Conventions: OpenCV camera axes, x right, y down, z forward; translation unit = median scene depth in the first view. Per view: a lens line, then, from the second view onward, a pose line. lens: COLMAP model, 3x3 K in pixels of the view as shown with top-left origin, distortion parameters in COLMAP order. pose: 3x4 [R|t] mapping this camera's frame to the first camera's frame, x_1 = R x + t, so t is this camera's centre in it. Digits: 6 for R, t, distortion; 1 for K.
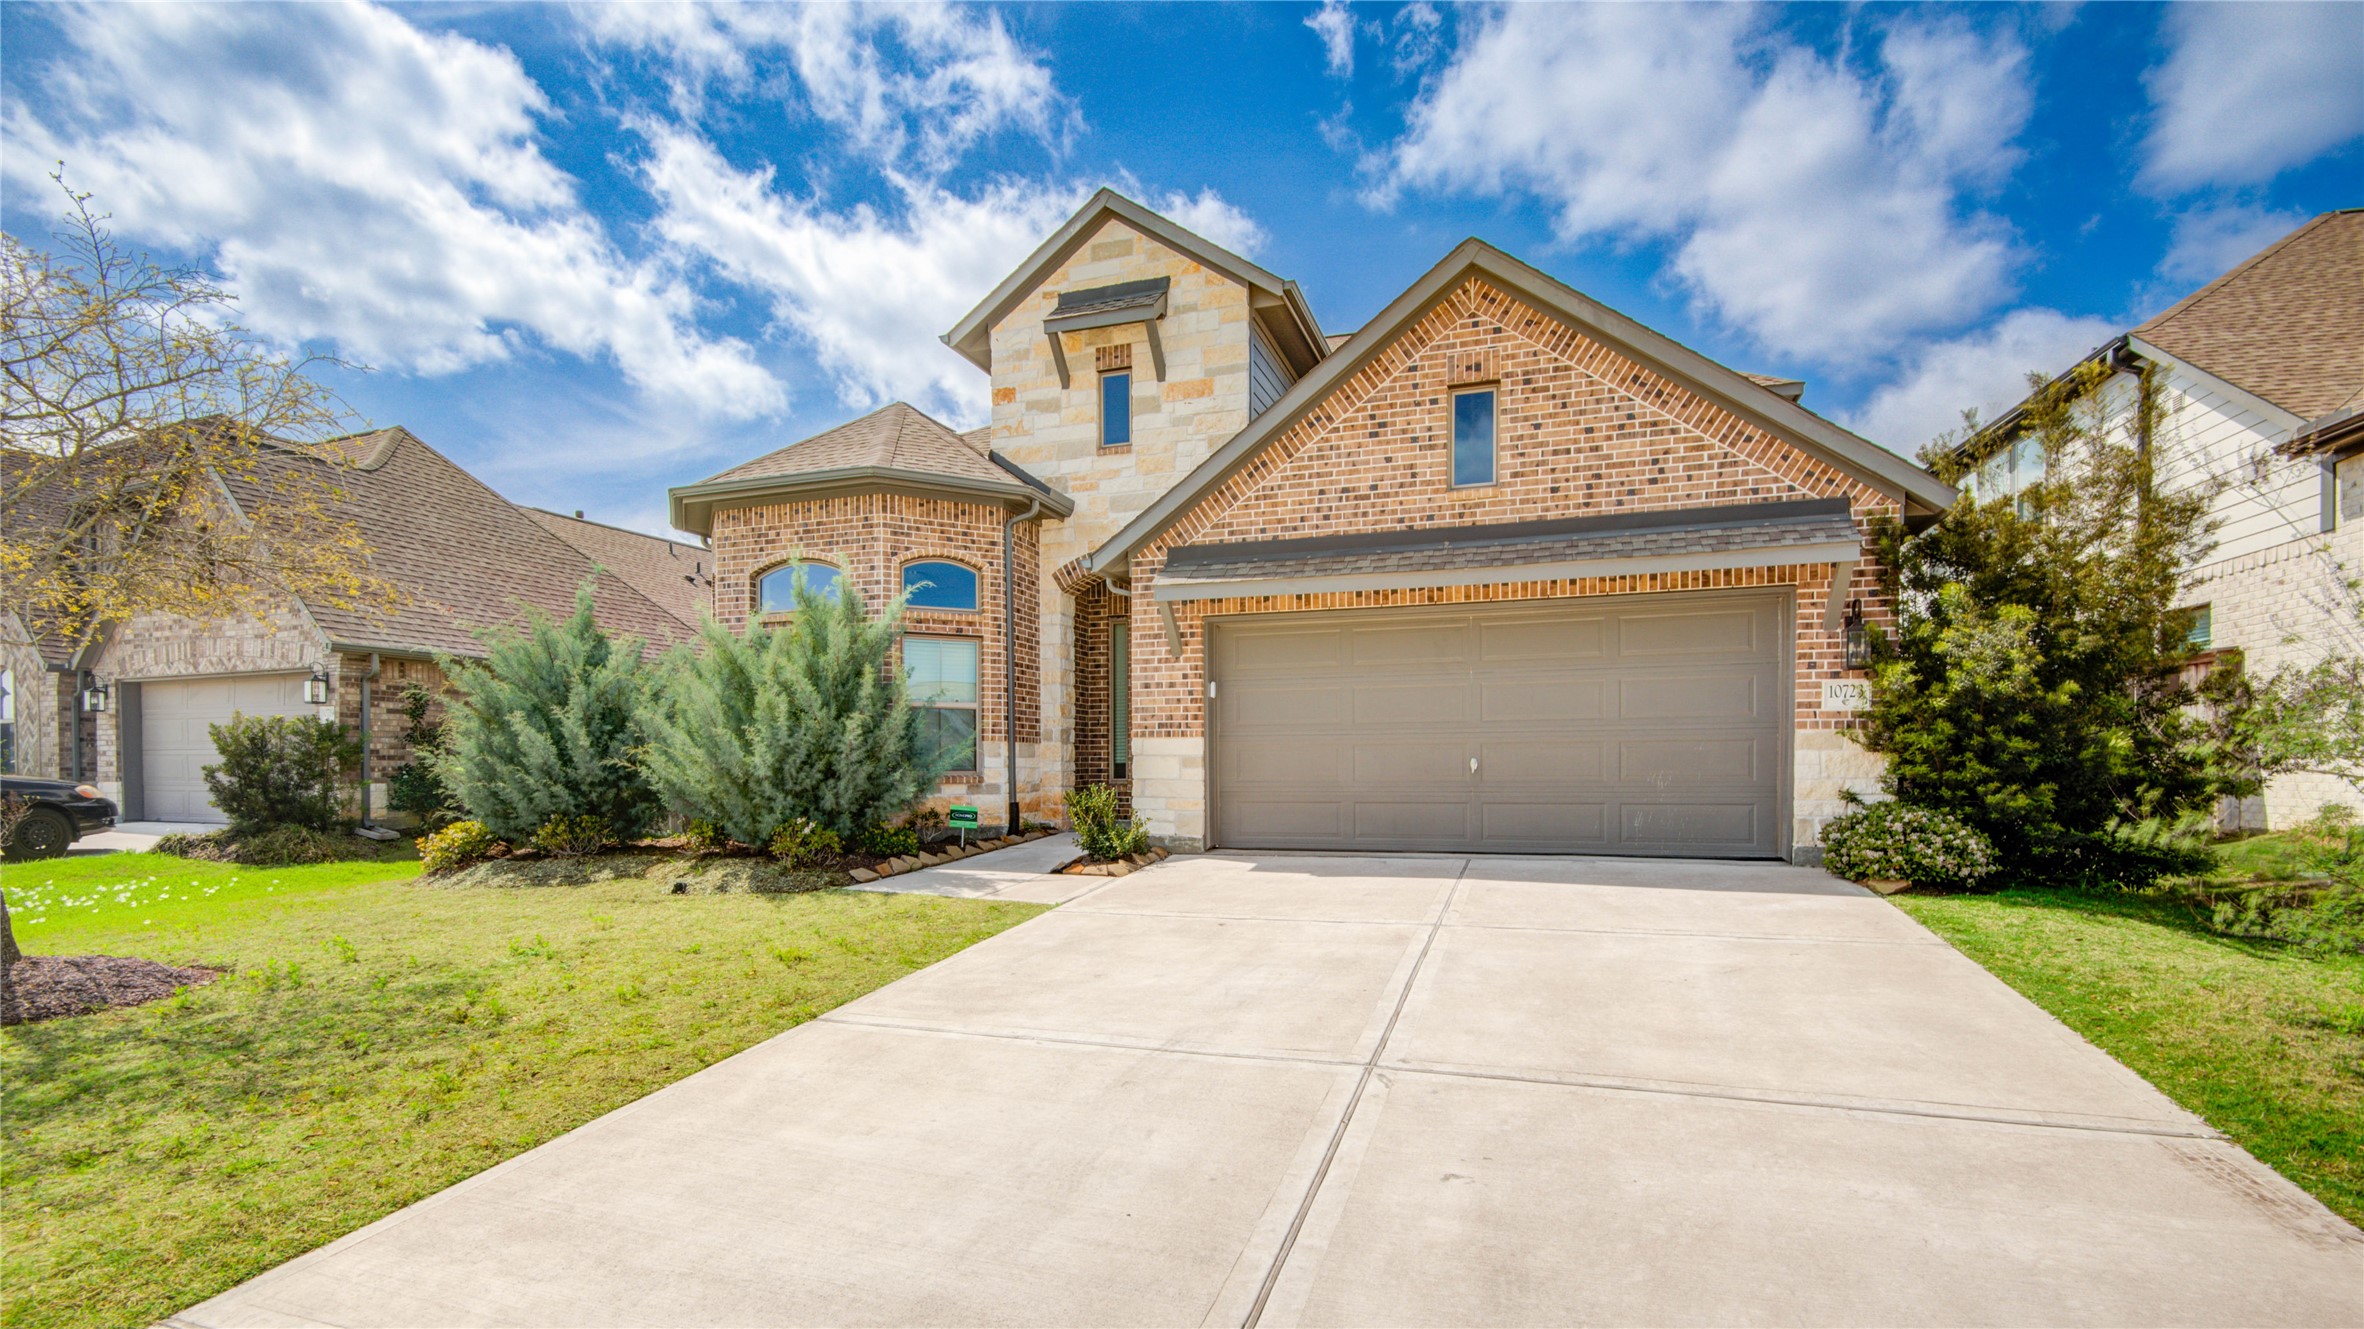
lens RADIAL K [[1074.9, 0, 1178.4], [0, 1074.9, 781.1], [0, 0, 1]] dist [-0.003040, -0.000537]
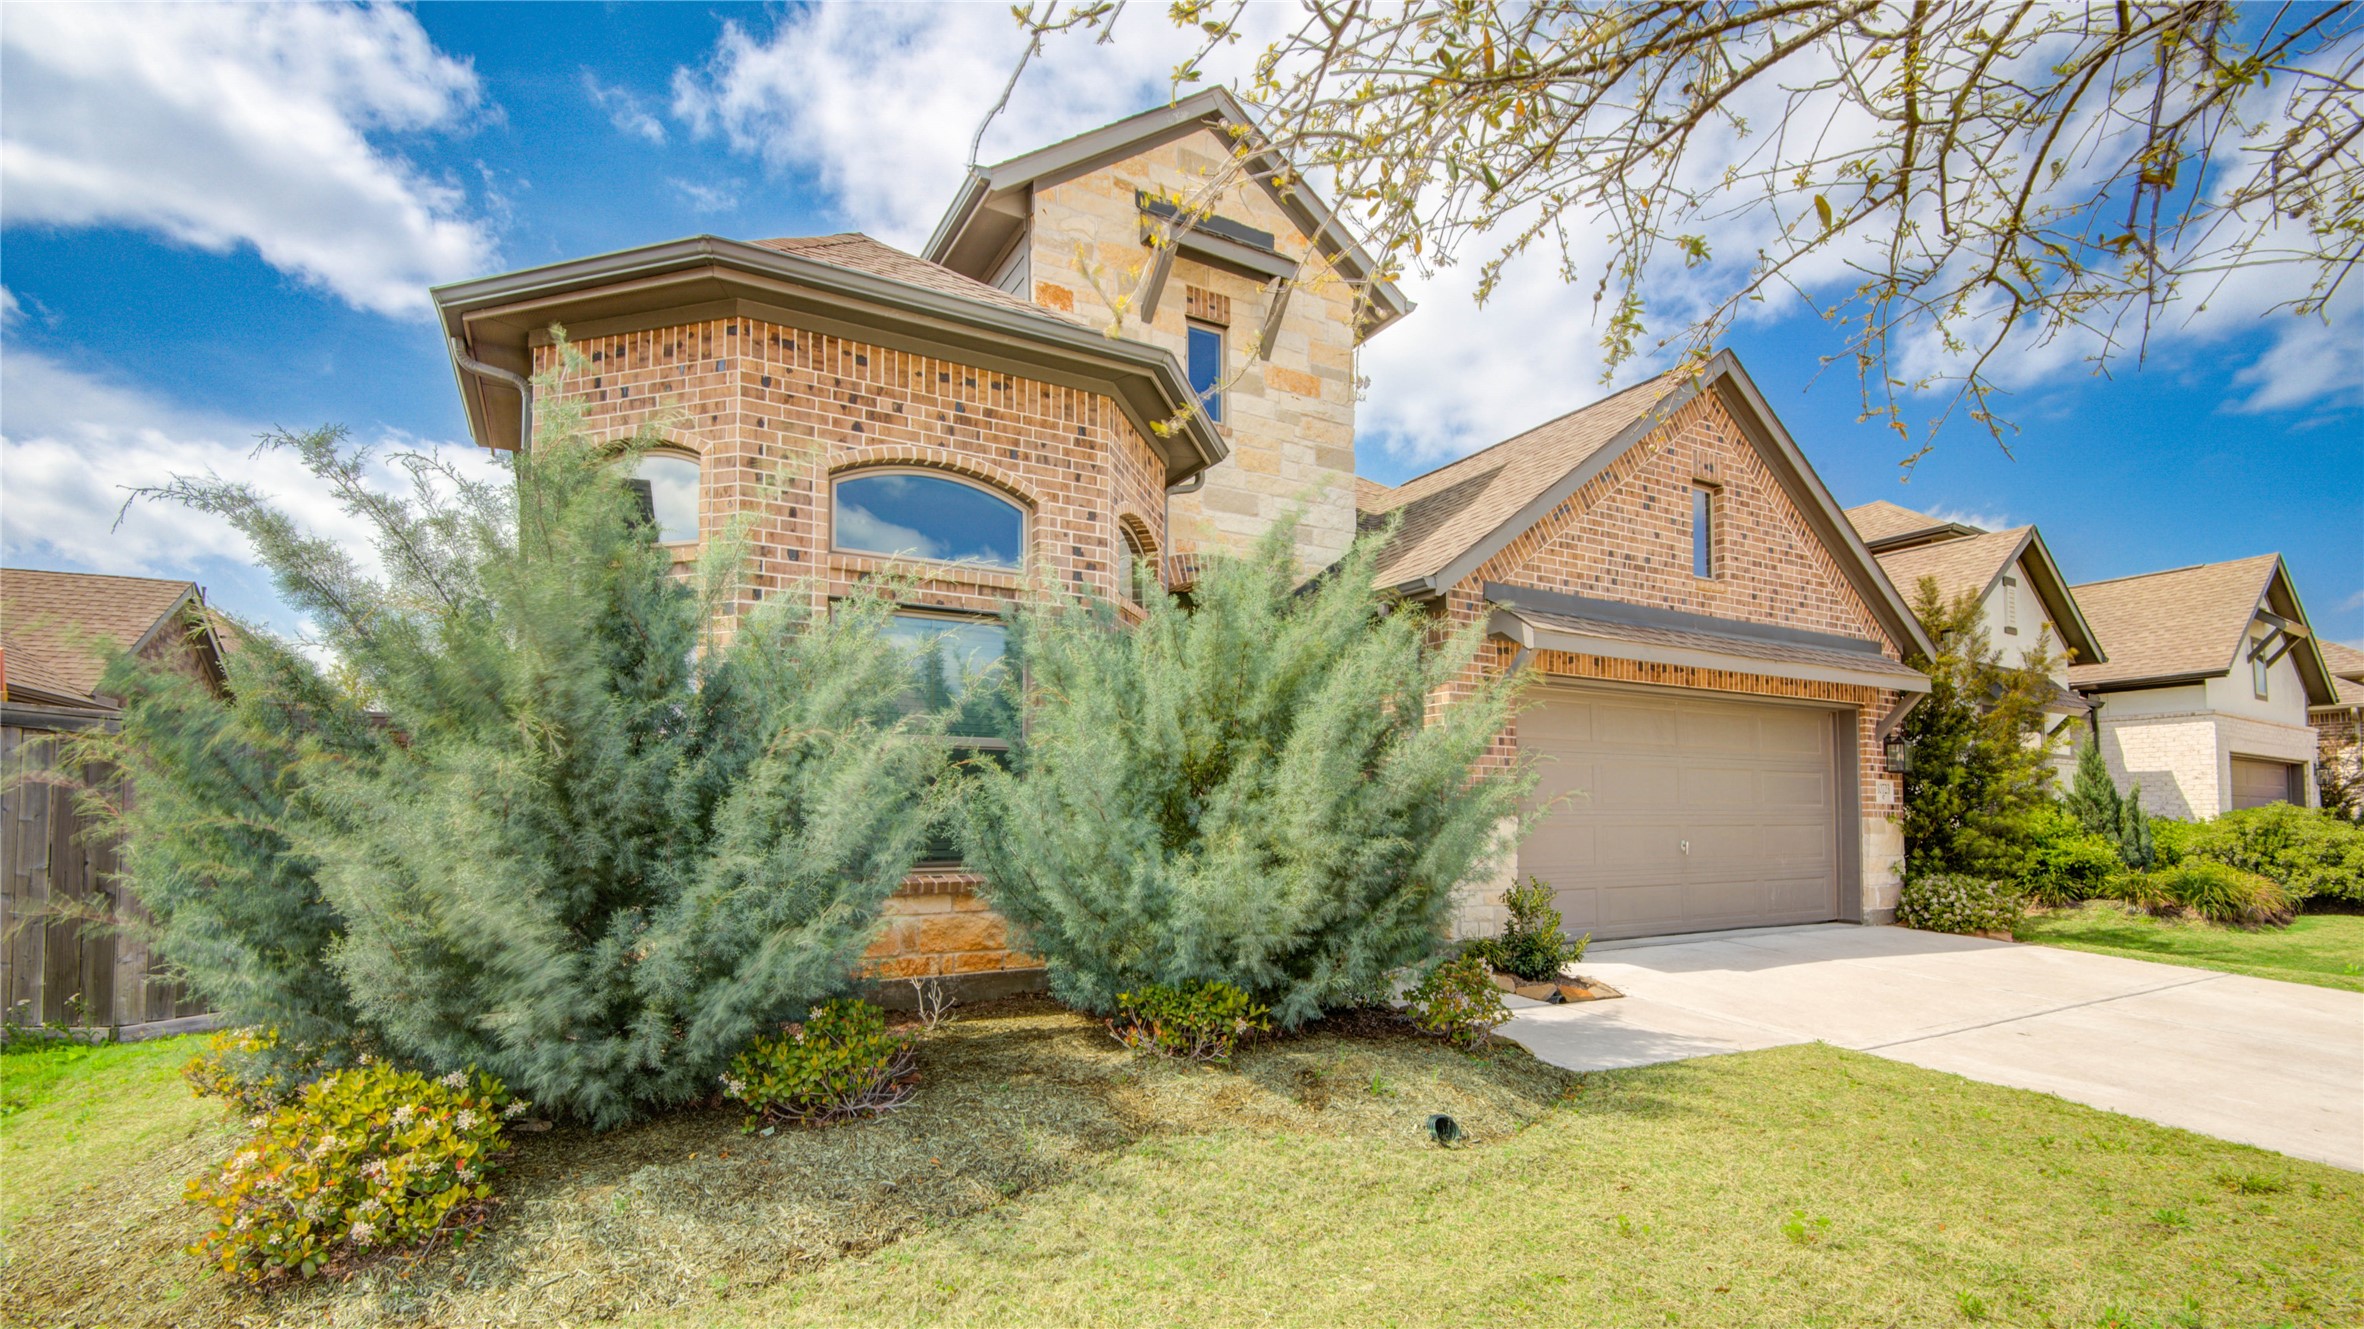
lens RADIAL K [[1074.9, 0, 1178.4], [0, 1074.9, 781.1], [0, 0, 1]] dist [-0.003040, -0.000537]
pose [[0.655506, 0.035733, 0.754344, -0.831343], [0.010176, 0.998371, -0.056135, -0.025603], [-0.755121, 0.044473, 0.654075, 0.708512]]
